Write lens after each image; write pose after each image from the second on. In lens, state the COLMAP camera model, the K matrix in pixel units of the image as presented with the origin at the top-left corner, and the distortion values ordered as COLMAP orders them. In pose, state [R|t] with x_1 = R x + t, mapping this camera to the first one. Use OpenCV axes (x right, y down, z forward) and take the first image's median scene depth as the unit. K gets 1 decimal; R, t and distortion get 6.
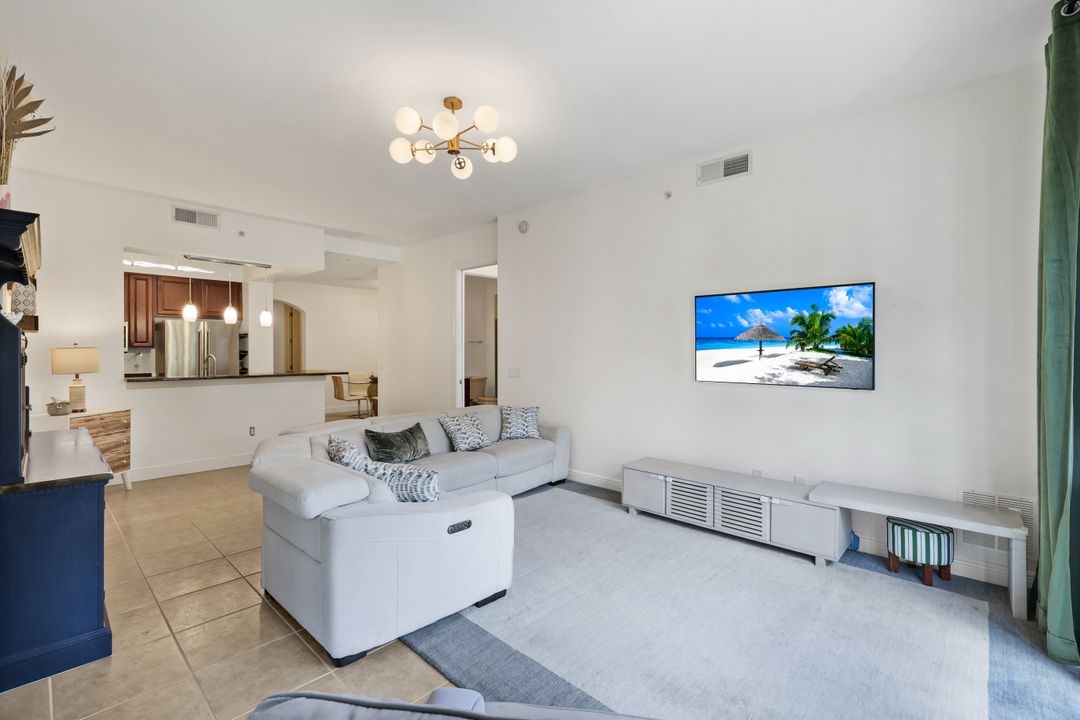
lens RADIAL K [[473.5, 0, 535.7], [0, 473.5, 352.4], [0, 0, 1]] dist [0.012663, 0.000135]
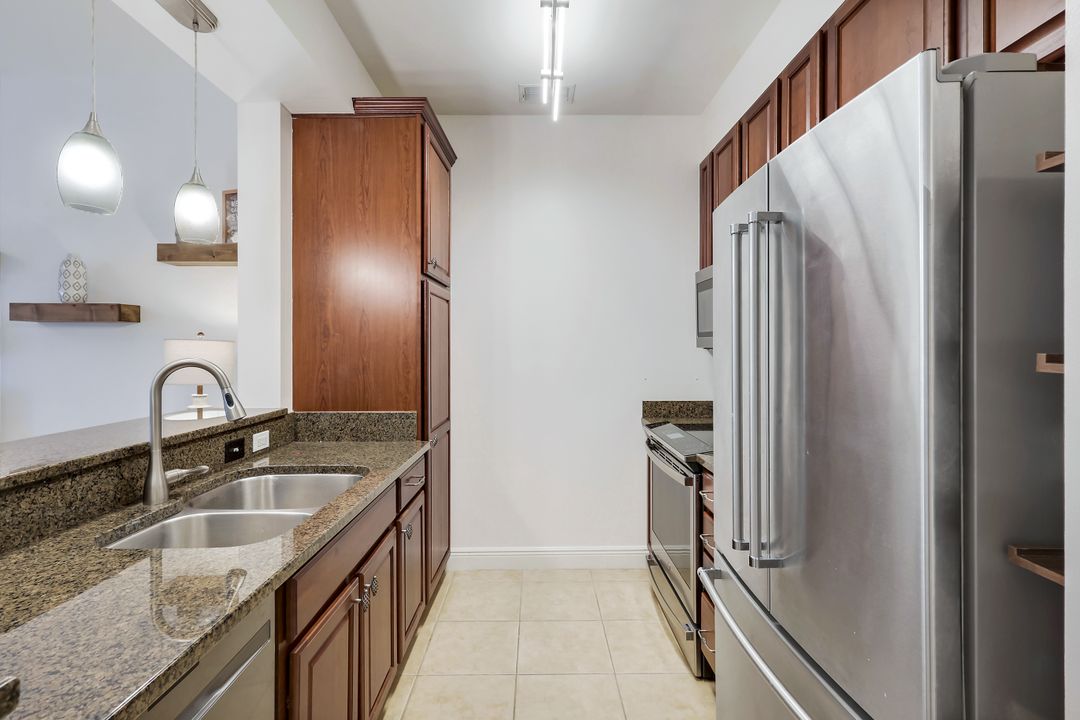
lens RADIAL K [[486.4, 0, 532.5], [0, 486.4, 349.5], [0, 0, 1]] dist [0.007708, -0.001298]
pose [[-0.715649, -0.001847, -0.698457, -0.780148], [-0.005575, 0.999980, 0.003068, -0.002003], [0.698438, 0.006089, -0.715645, 1.594020]]
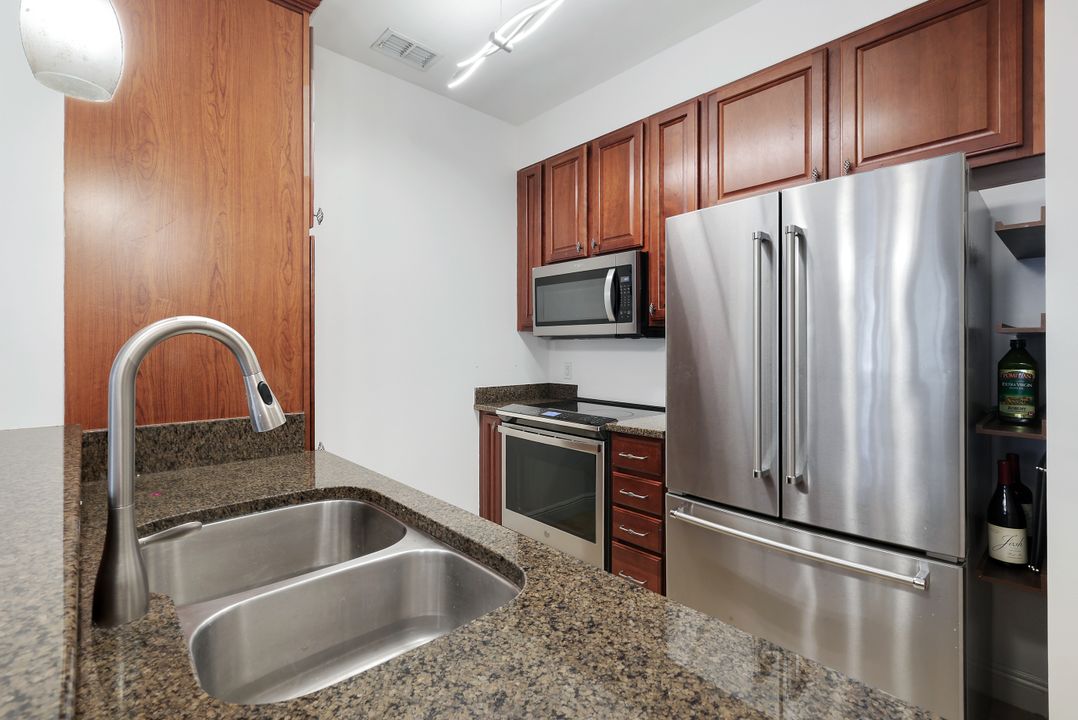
lens RADIAL K [[485.5, 0, 521.5], [0, 485.5, 341.5], [0, 0, 1]] dist [0.007708, -0.001298]
pose [[-0.077345, -0.016927, -0.996861, -0.691070], [-0.005781, 0.999847, -0.016530, 0.015402], [0.996988, 0.004484, -0.077431, 1.349206]]
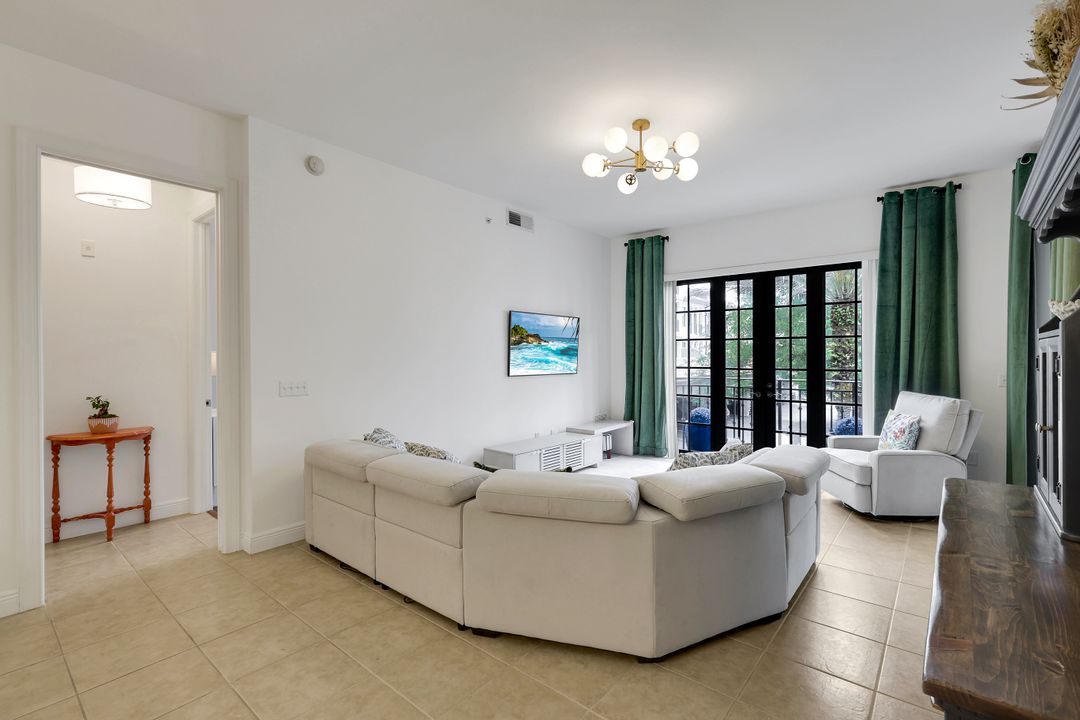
lens RADIAL K [[486.4, 0, 548.3], [0, 486.4, 363.2], [0, 0, 1]] dist [0.007708, -0.001298]
pose [[-0.071644, -0.016202, 0.997299, -0.833366], [0.007695, 0.999829, 0.016795, -0.000236], [-0.997401, 0.008877, -0.071507, 0.841821]]
